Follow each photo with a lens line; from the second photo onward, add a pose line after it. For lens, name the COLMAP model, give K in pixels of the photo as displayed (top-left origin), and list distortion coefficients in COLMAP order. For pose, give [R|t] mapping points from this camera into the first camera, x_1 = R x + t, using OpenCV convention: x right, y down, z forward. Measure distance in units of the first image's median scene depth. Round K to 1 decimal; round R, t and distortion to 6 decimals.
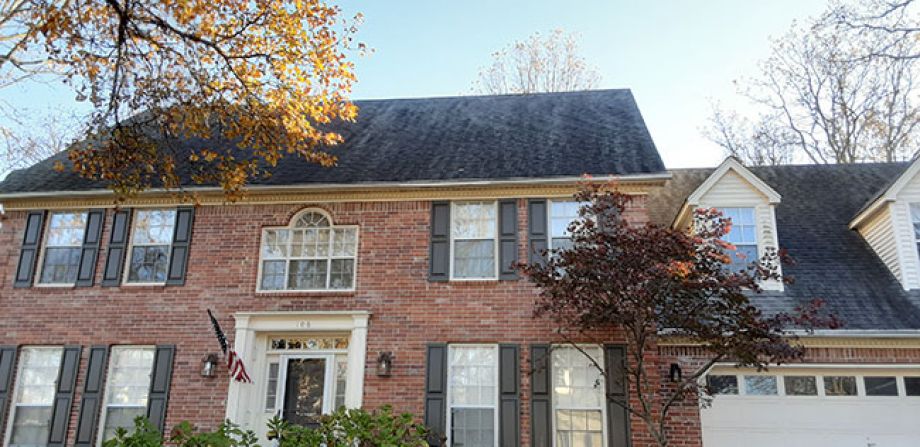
lens RADIAL K [[734.9, 0, 459.6], [0, 734.9, 252.9], [0, 0, 1]] dist [0.007612, -0.048812]
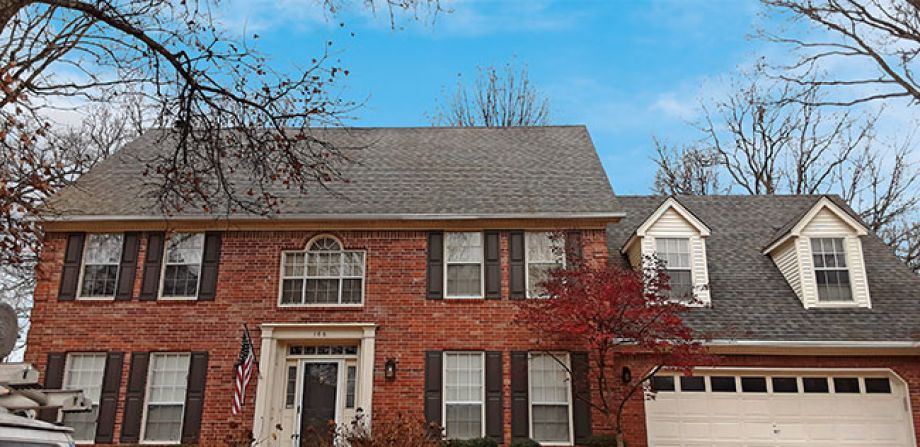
lens RADIAL K [[734.9, 0, 459.6], [0, 734.9, 252.9], [0, 0, 1]] dist [0.007612, -0.048812]
pose [[0.995656, 0.011950, 0.092339, -0.097684], [-0.013320, 0.999810, 0.014242, -0.052766], [-0.092151, -0.015410, 0.995626, -0.195062]]
